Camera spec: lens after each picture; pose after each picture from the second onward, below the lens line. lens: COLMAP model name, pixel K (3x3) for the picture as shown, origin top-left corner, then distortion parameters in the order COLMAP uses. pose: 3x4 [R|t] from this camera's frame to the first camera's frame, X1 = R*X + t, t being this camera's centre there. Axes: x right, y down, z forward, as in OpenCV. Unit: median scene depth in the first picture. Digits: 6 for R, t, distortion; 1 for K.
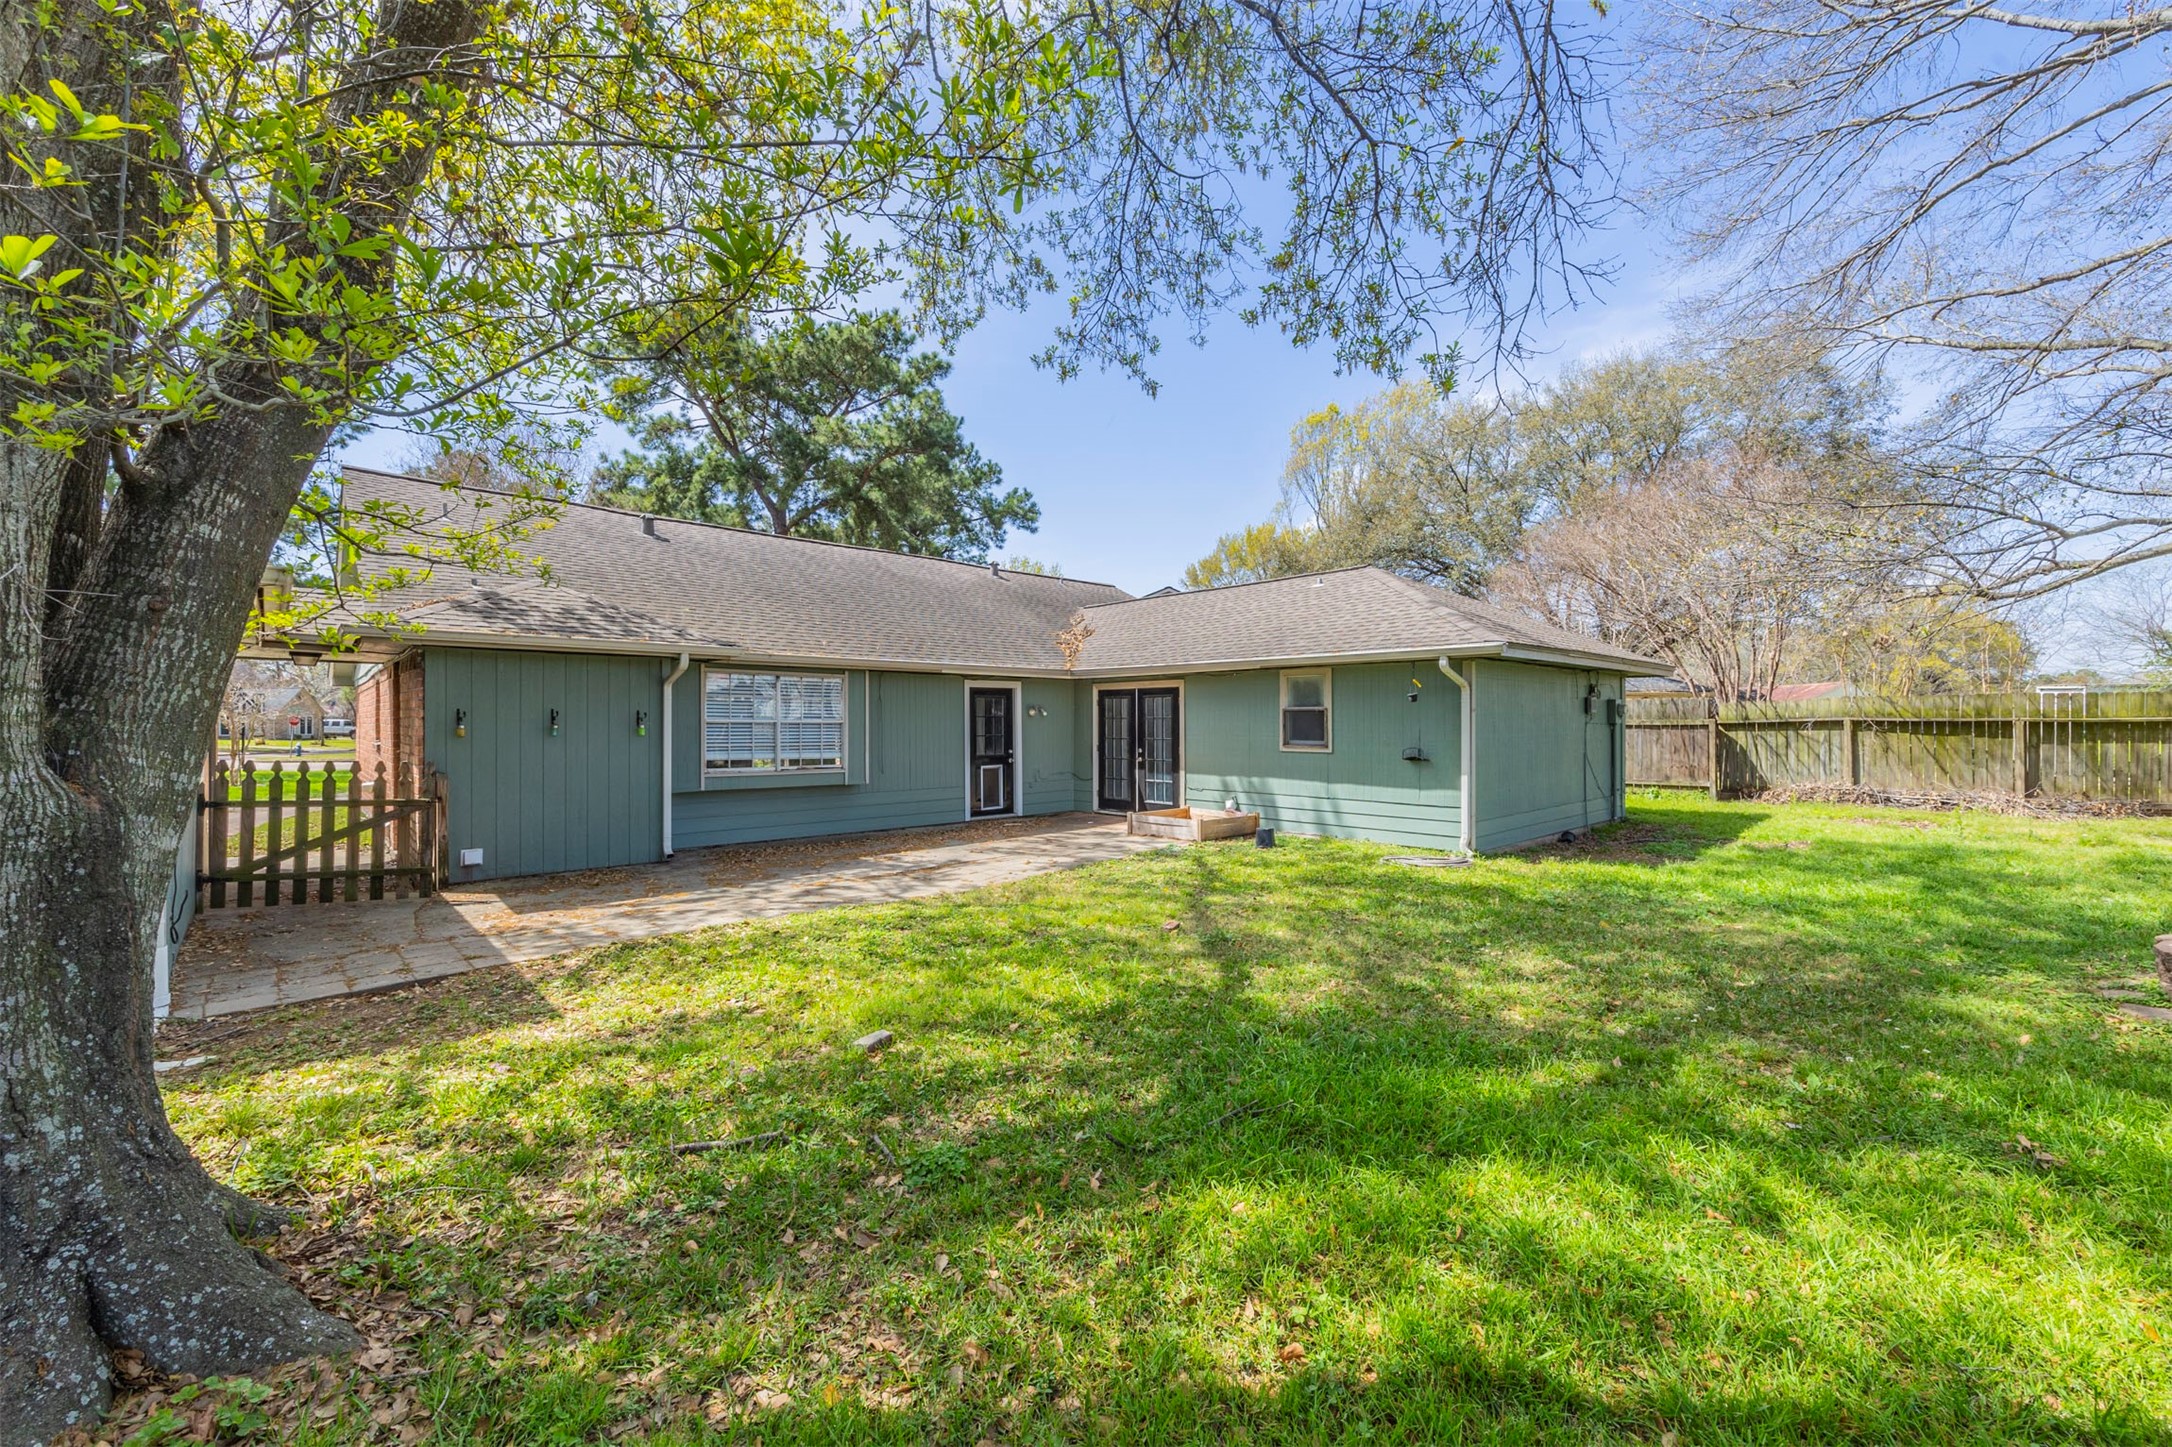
lens RADIAL K [[867.6, 0, 1072.4], [0, 867.6, 722.9], [0, 0, 1]] dist [-0.001131, -0.000238]
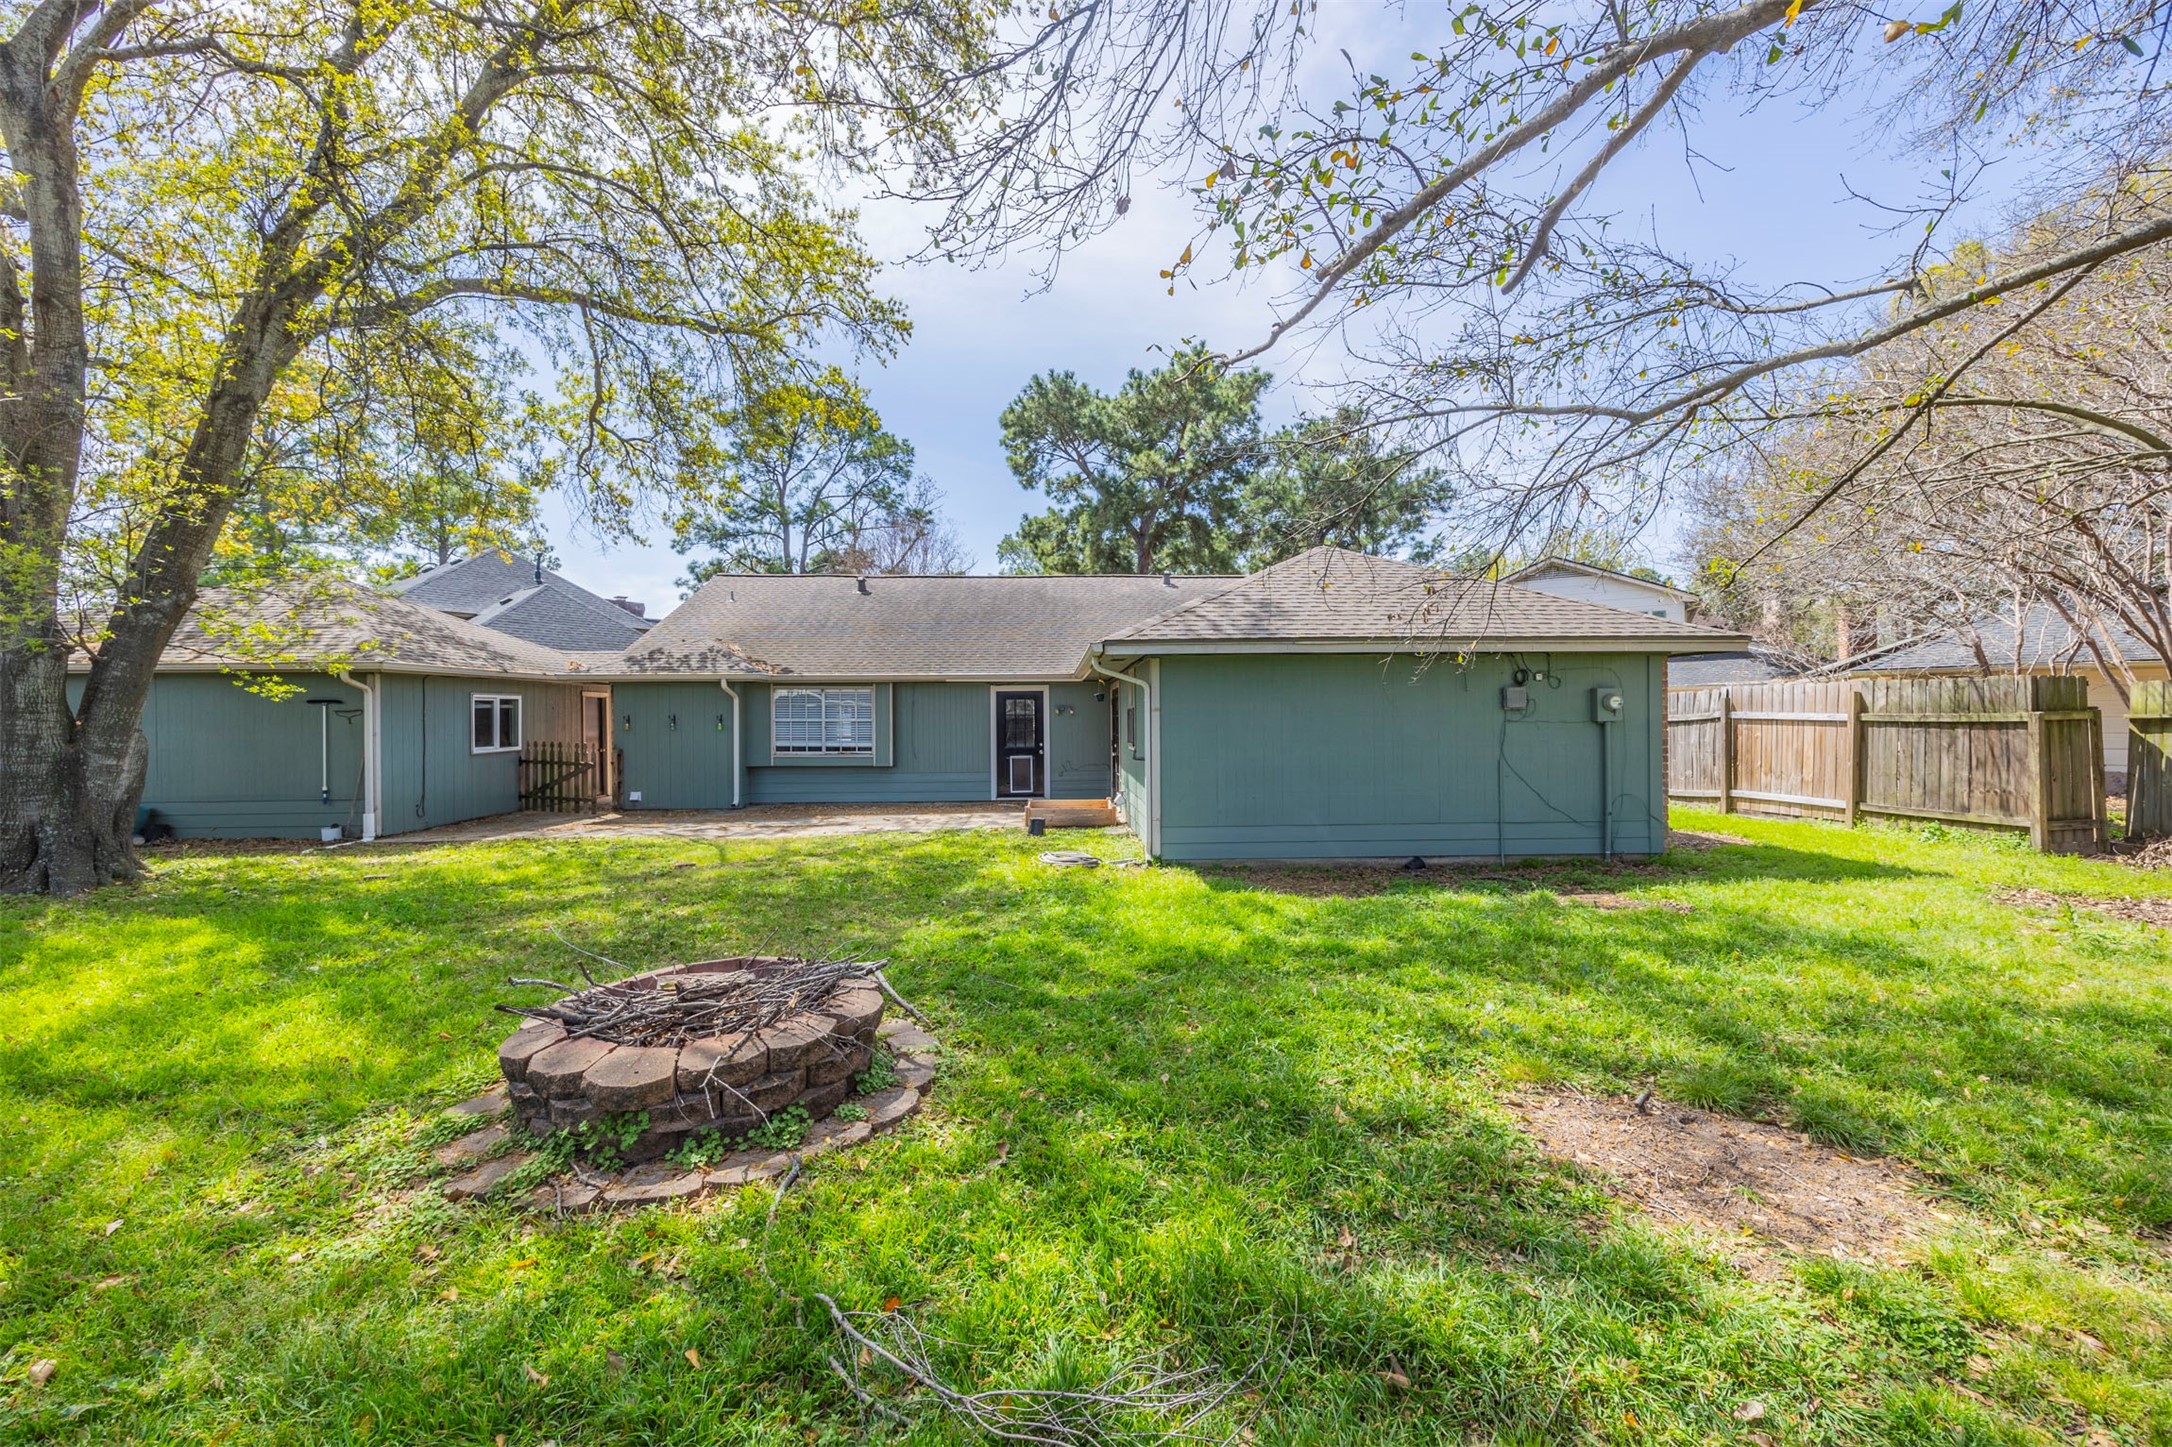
lens RADIAL K [[840.6, 0, 1079.7], [0, 840.6, 706.4], [0, 0, 1]] dist [-0.000234, -0.000057]
pose [[0.753633, -0.010398, -0.657214, 0.750211], [0.005913, 0.999942, -0.009040, -0.008595], [0.657269, 0.002927, 0.753650, 0.176004]]
